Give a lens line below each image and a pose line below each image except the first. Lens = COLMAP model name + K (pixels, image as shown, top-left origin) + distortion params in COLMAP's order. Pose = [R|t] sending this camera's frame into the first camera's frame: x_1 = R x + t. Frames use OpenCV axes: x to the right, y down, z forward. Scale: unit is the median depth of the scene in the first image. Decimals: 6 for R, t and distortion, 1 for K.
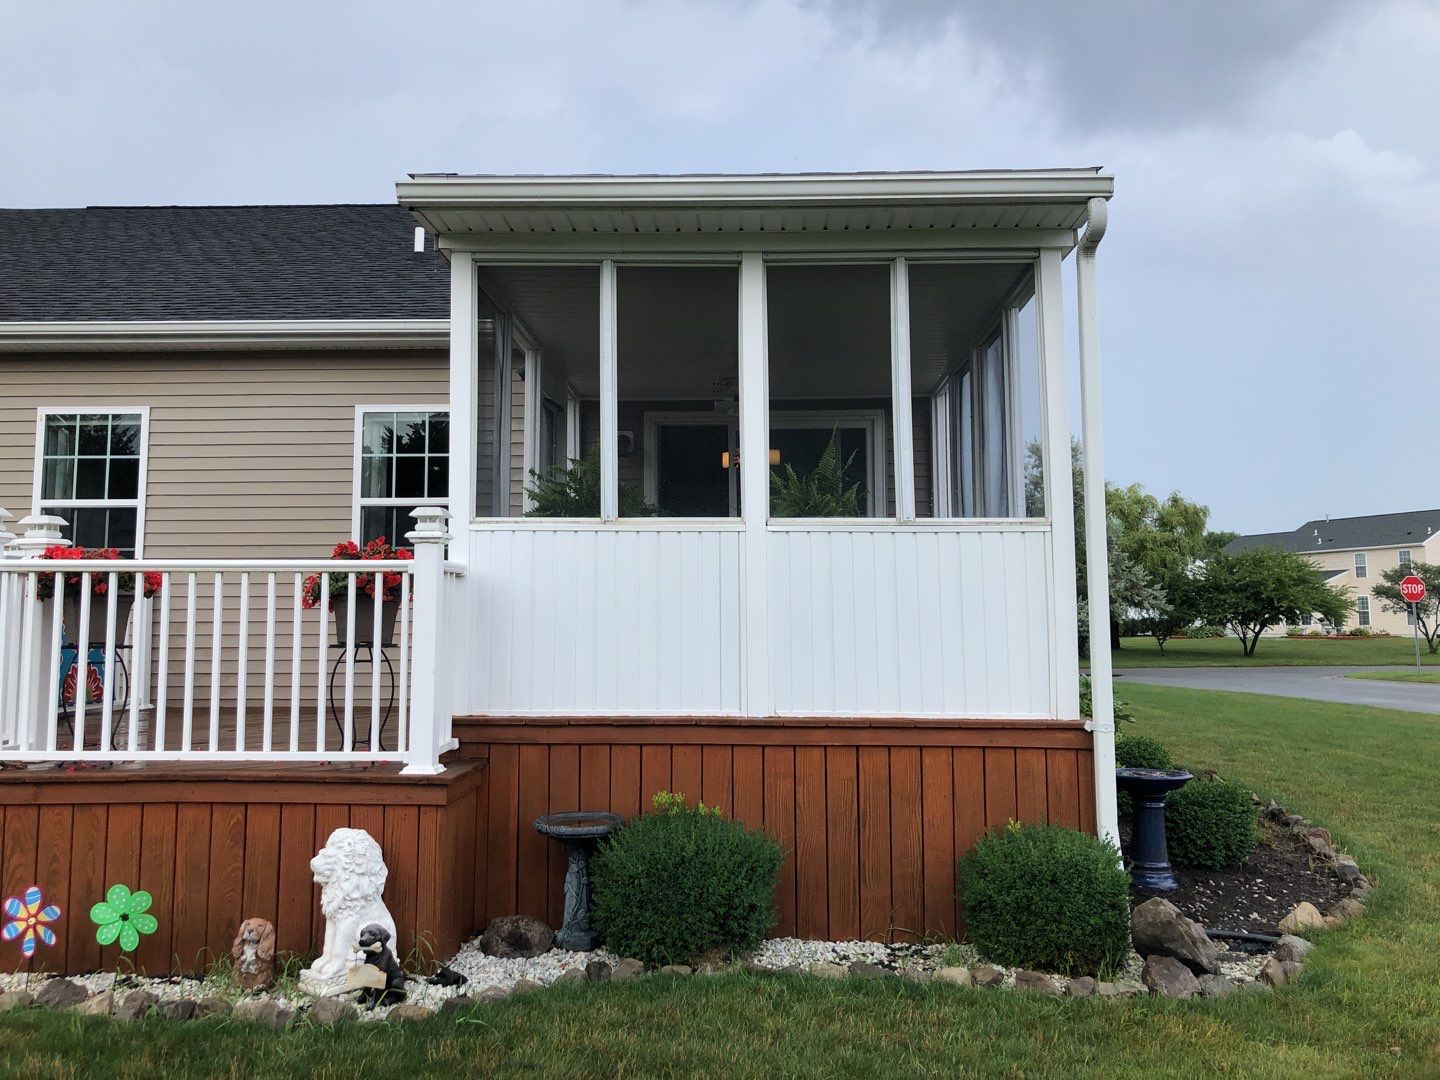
lens RADIAL K [[1094.0, 0, 724.3], [0, 1094.0, 535.7], [0, 0, 1]] dist [0.012263, -0.002612]
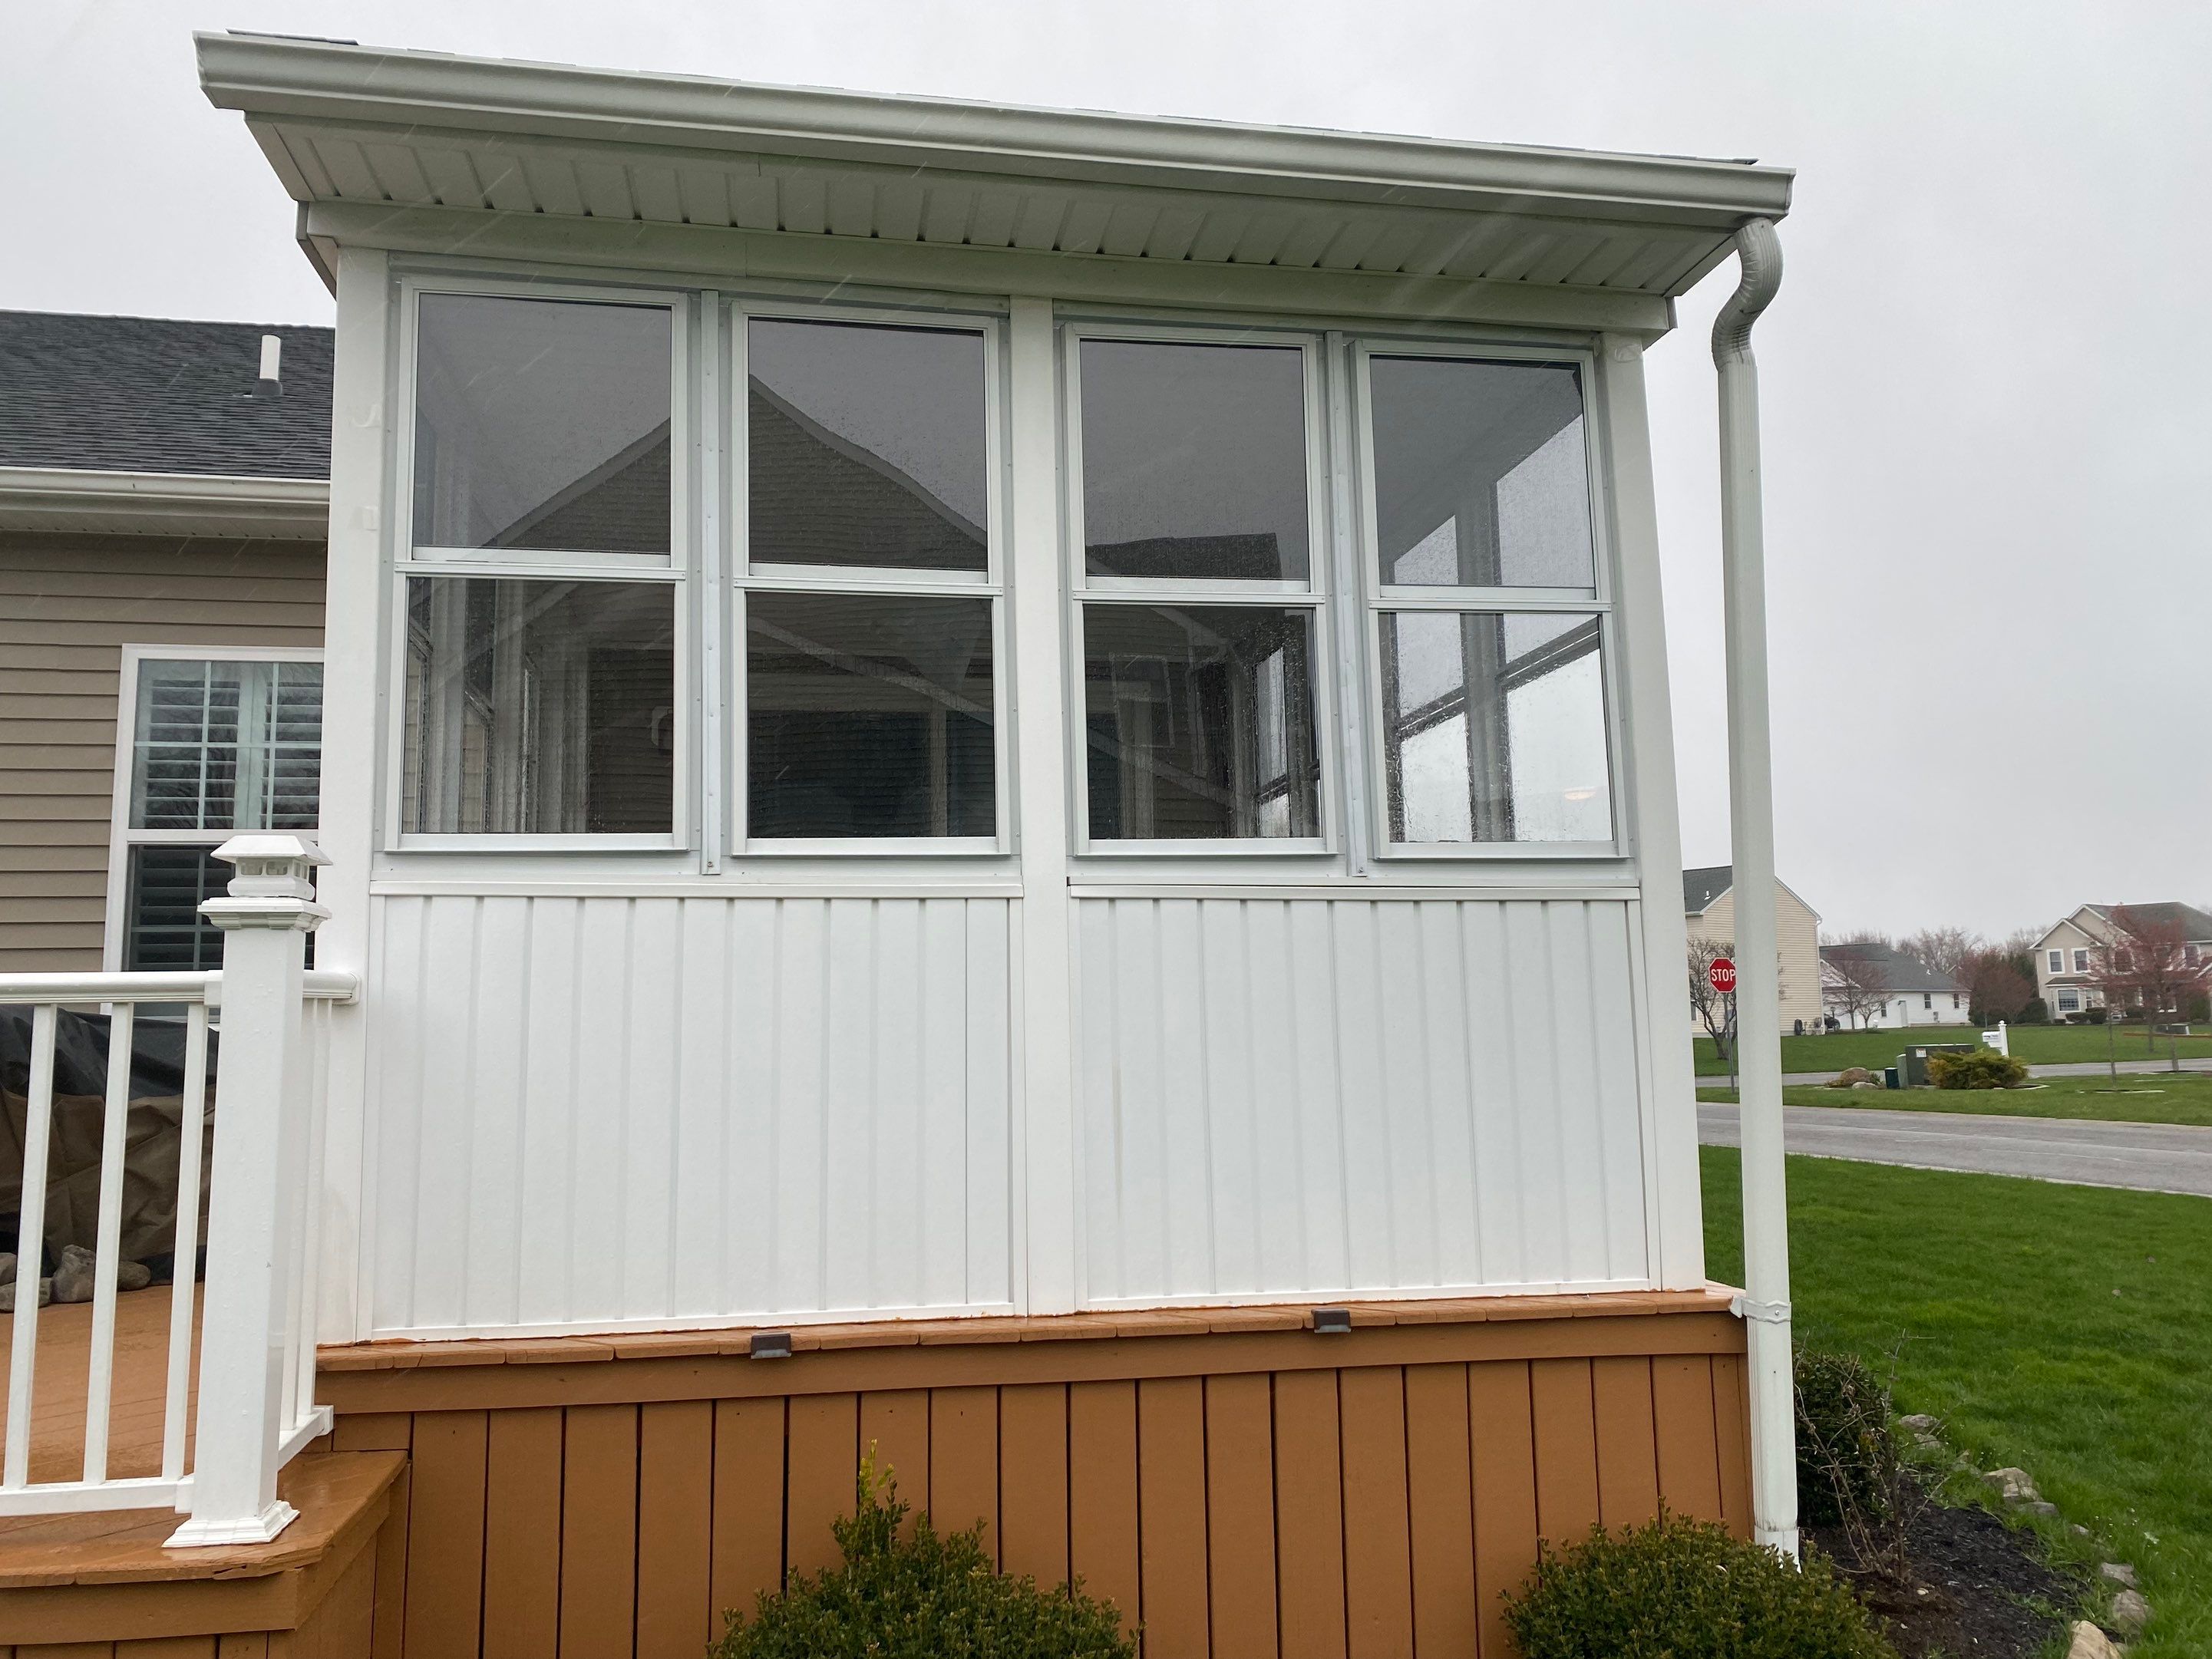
lens RADIAL K [[1680.3, 0, 1102.8], [0, 1680.3, 831.0], [0, 0, 1]] dist [0.012263, -0.002612]
pose [[0.982072, 0.009421, 0.188269, -0.080571], [-0.001497, 0.999109, -0.042189, -0.002890], [-0.188499, 0.041151, 0.981211, 0.317974]]
